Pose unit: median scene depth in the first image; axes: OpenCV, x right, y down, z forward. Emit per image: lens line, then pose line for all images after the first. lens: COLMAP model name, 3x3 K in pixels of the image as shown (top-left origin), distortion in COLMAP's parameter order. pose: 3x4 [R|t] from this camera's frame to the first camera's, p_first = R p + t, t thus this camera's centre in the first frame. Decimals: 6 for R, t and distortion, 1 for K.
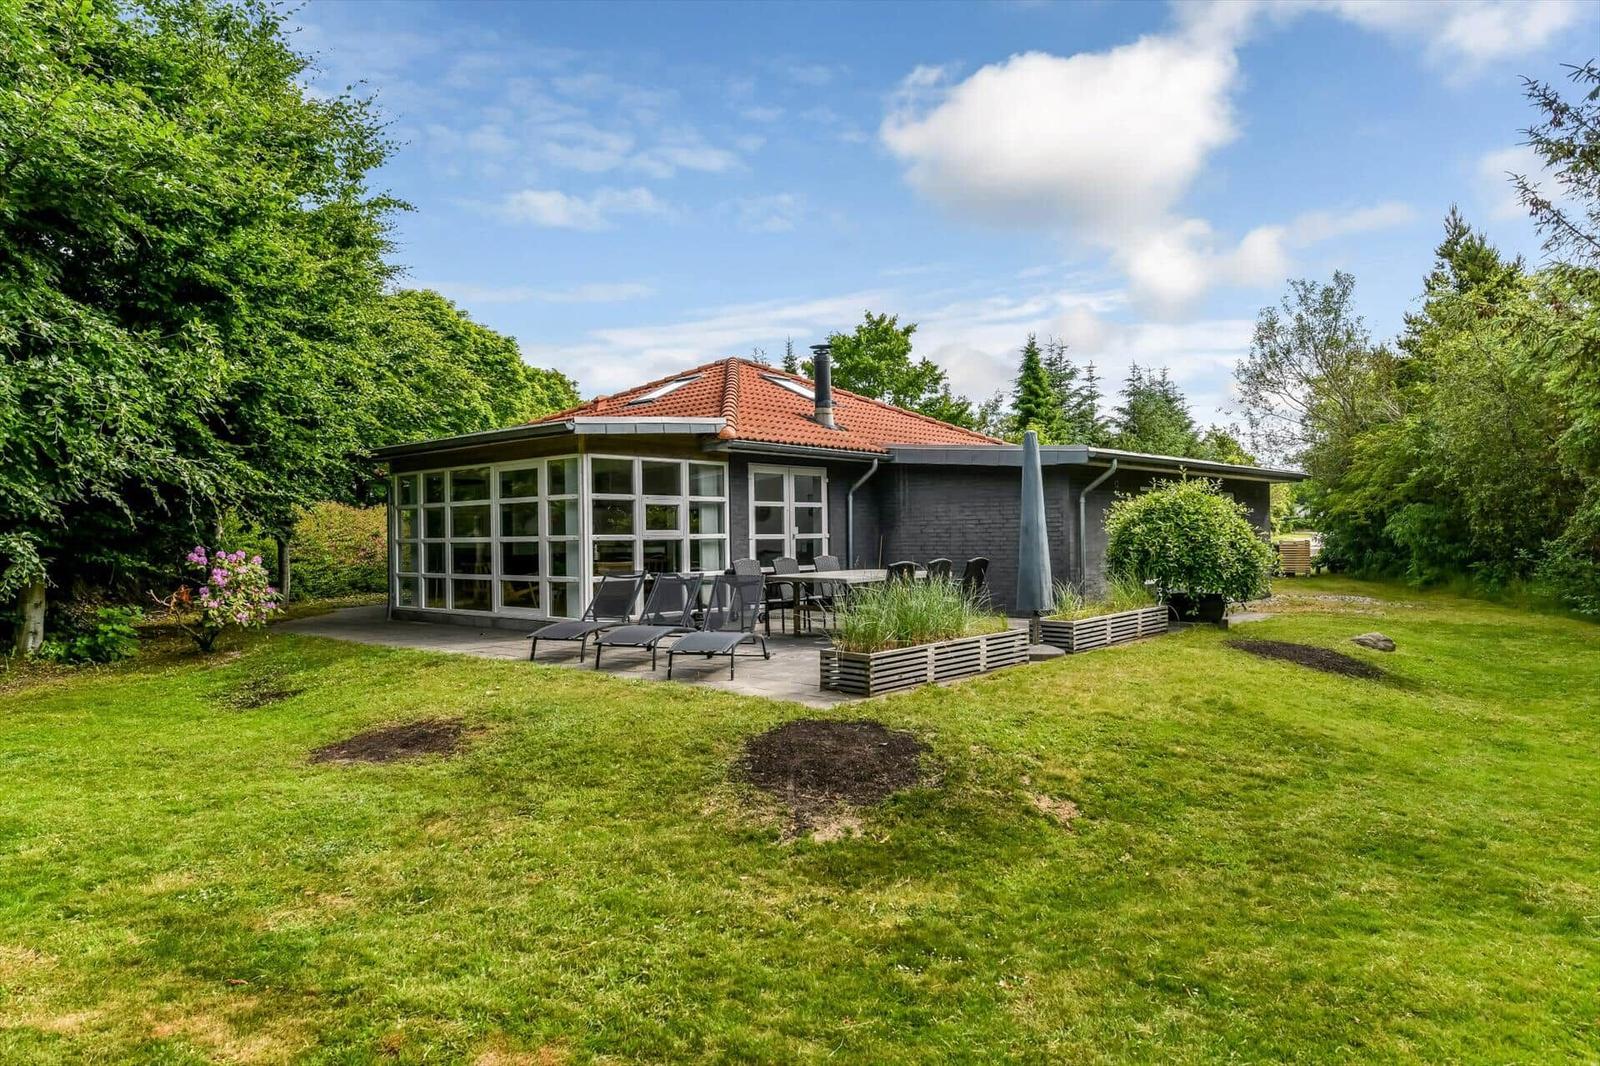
lens RADIAL K [[1015.5, 0, 800.0], [0, 1015.5, 533.0], [0, 0, 1]] dist [-0.001548, 0.000614]
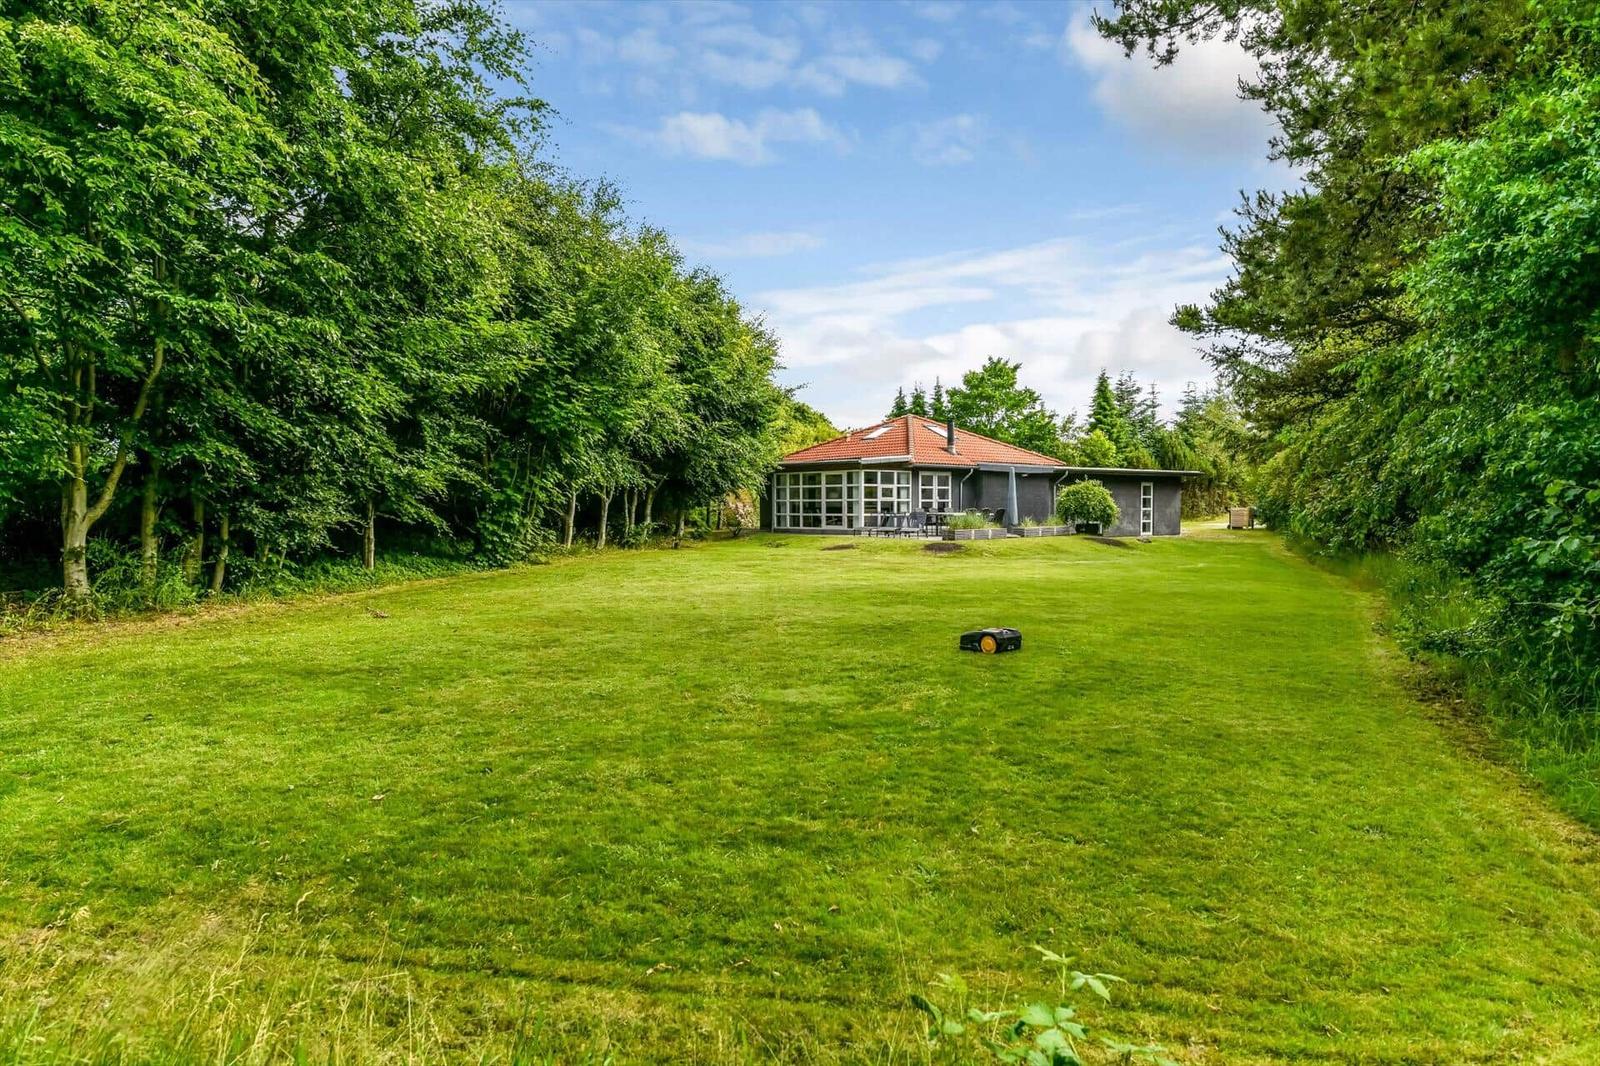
lens RADIAL K [[1015.5, 0, 800.0], [0, 1015.5, 533.0], [0, 0, 1]] dist [-0.001548, 0.000614]
pose [[0.989524, 0.015961, -0.143481, 0.021275], [-0.011332, 0.999390, 0.033022, 0.005012], [0.143920, -0.031050, 0.989102, -1.590829]]
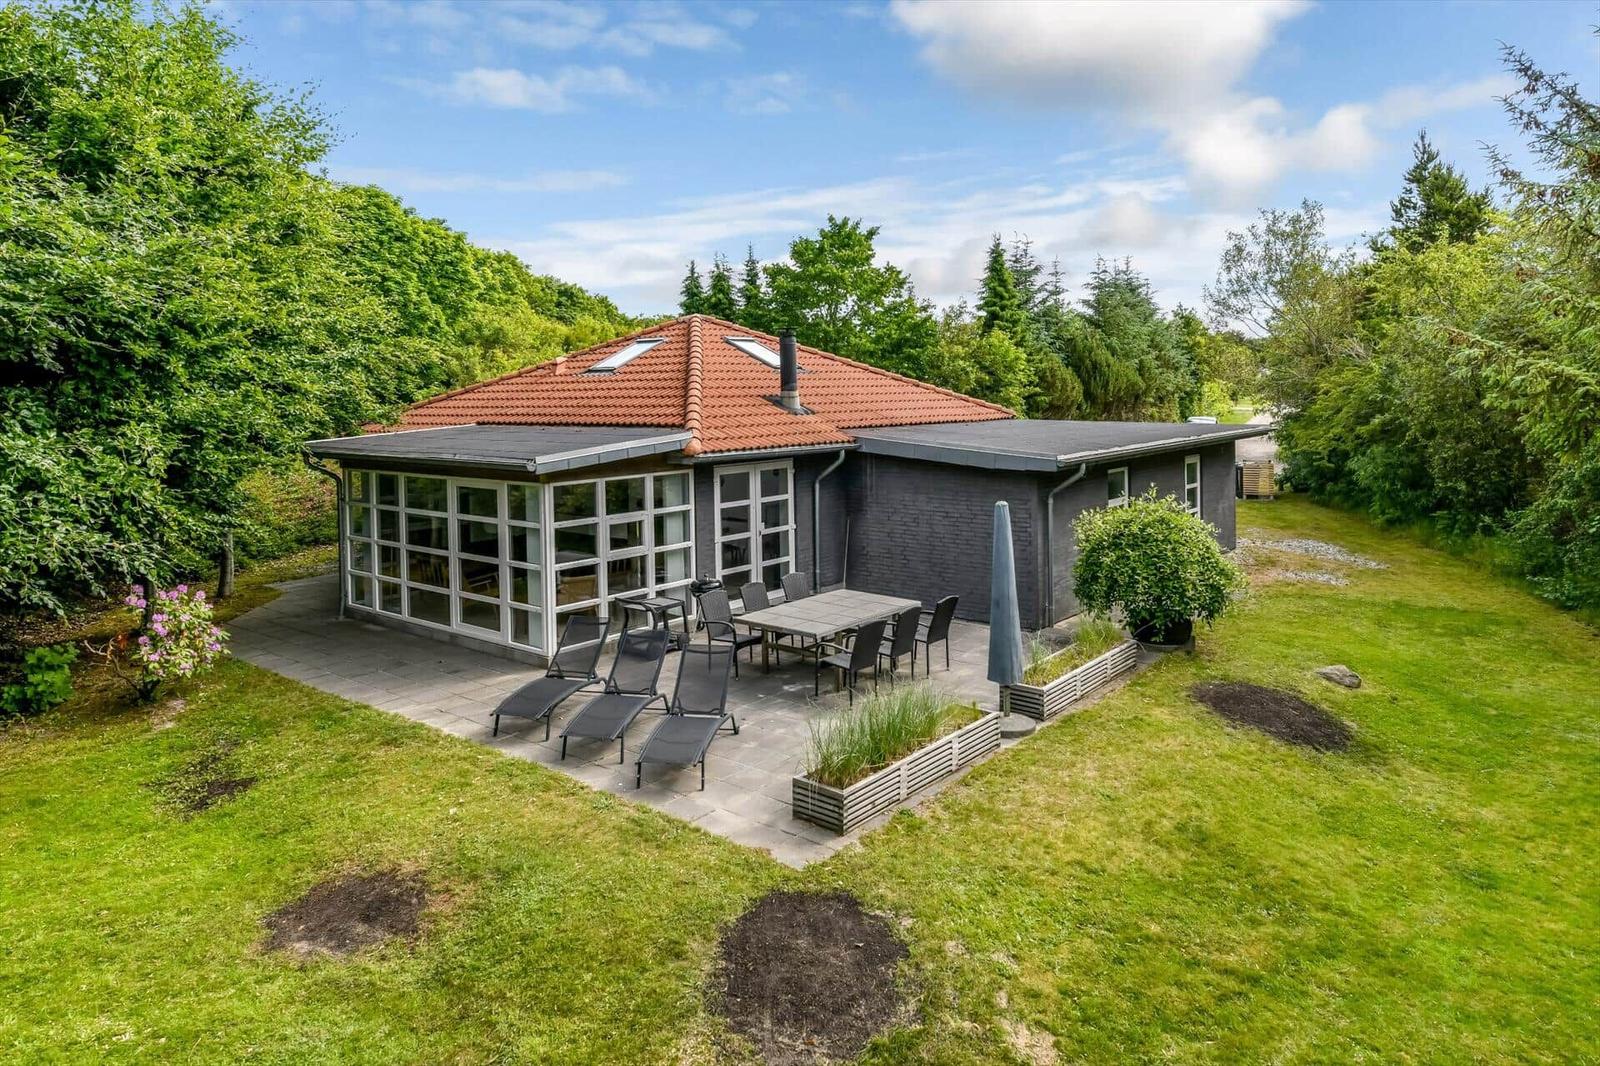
lens RADIAL K [[1031.0, 0, 801.6], [0, 1031.0, 417.7], [0, 0, 1]] dist [0.022447, 0.000589]
pose [[0.999192, -0.003895, 0.039994, -0.005834], [0.002589, 0.999463, 0.032654, -0.152316], [-0.040100, -0.032524, 0.998666, 0.002702]]
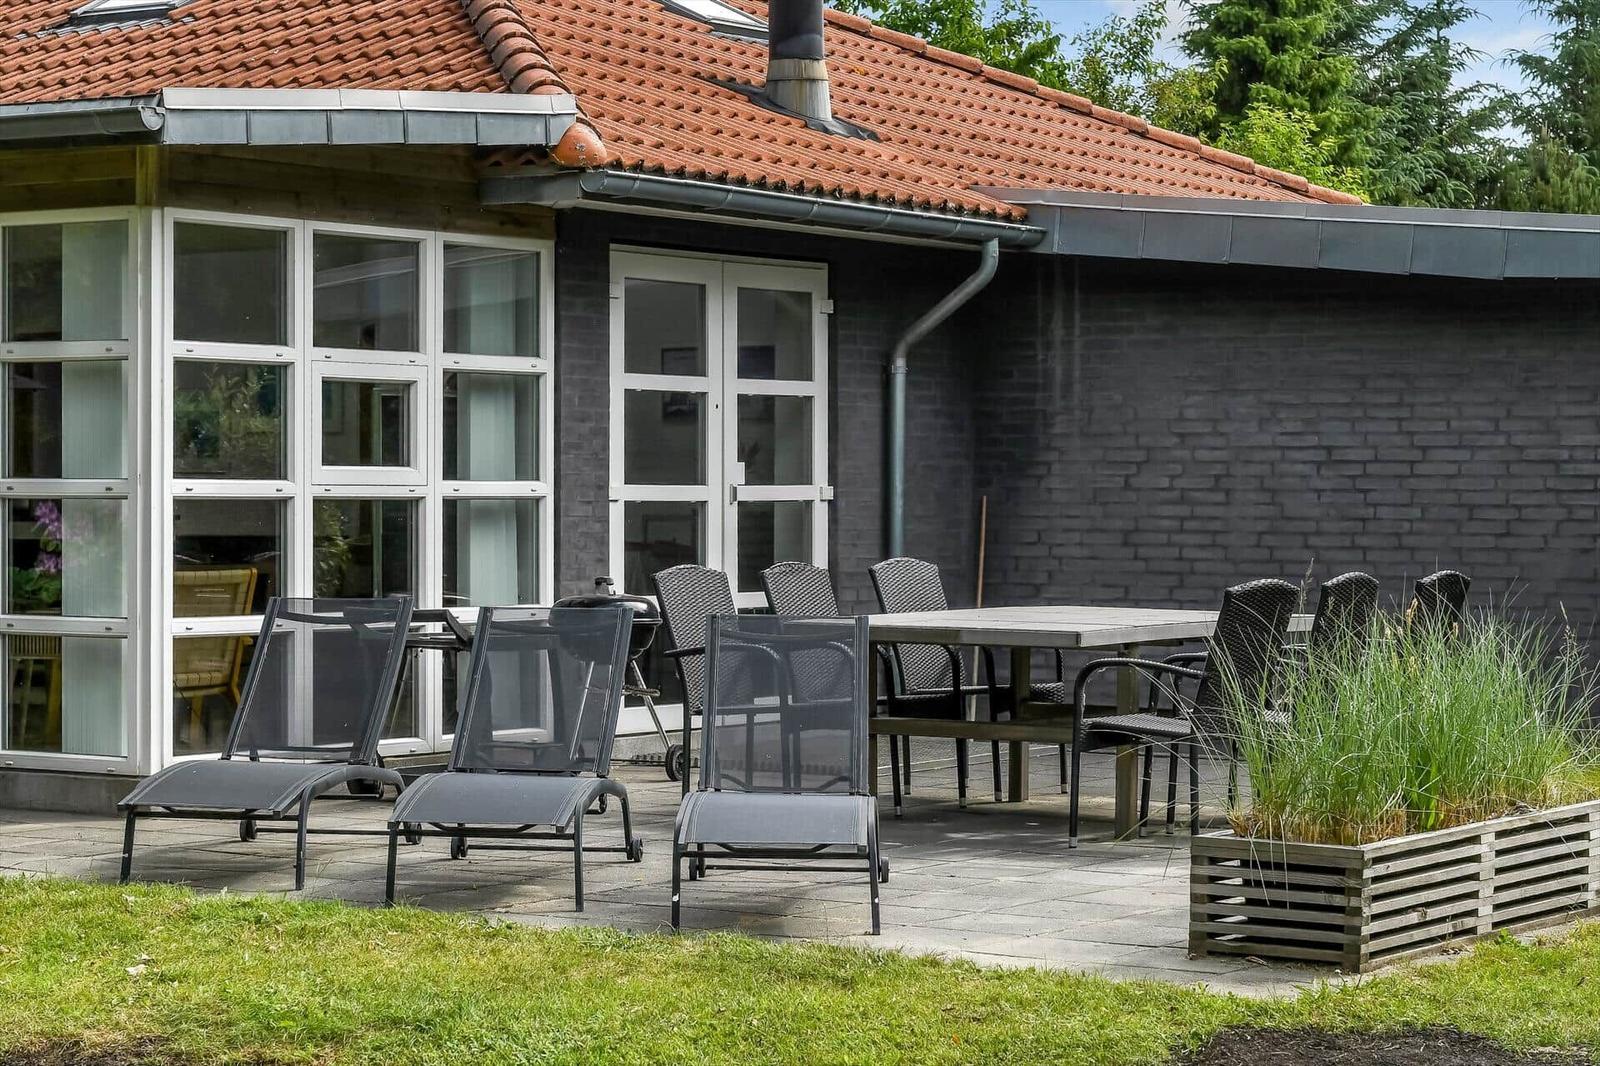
lens RADIAL K [[3883.7, 0, 800.0], [0, 3883.7, 533.0], [0, 0, 1]] dist [-0.119512, -0.237787]
pose [[0.988257, 0.015258, 0.152040, -0.172571], [-0.017331, 0.999774, 0.012318, 0.000686], [-0.151817, -0.014808, 0.988298, -0.138617]]
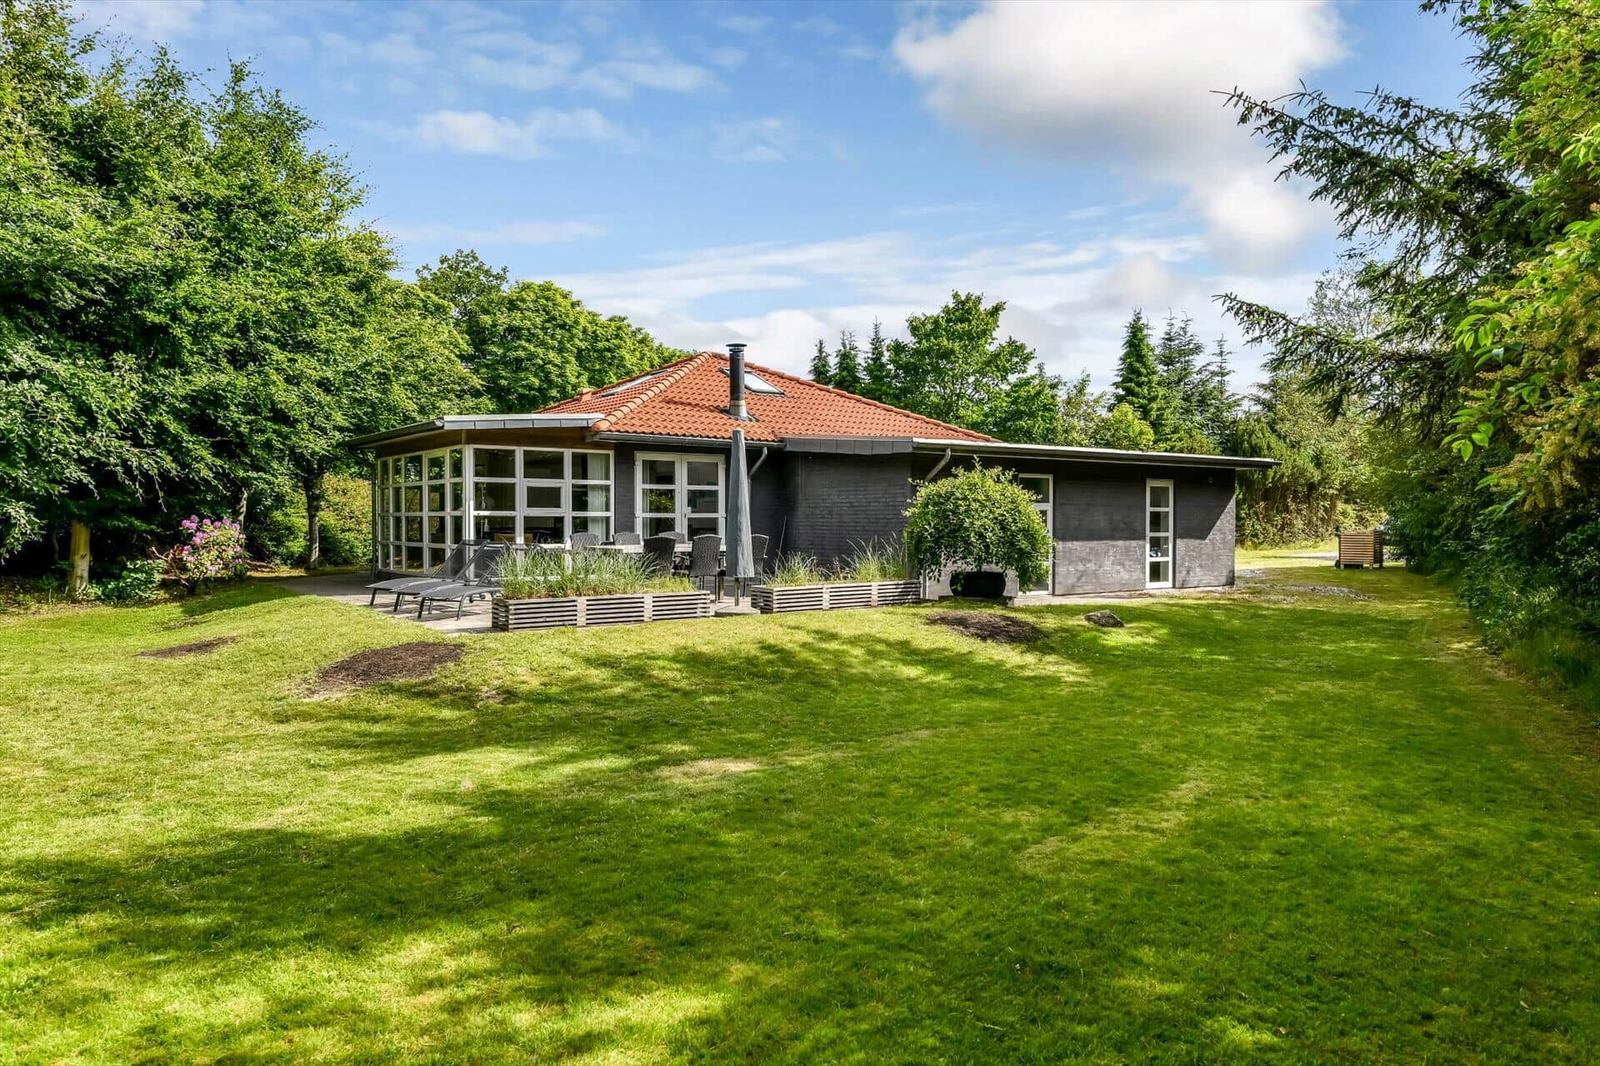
lens RADIAL K [[1080.3, 0, 800.0], [0, 1080.3, 533.0], [0, 0, 1]] dist [-0.001267, -0.000288]
pose [[0.977488, 0.018091, -0.210214, 0.404656], [-0.014507, 0.999722, 0.018581, -0.001377], [0.210492, -0.015113, 0.977479, -0.172170]]
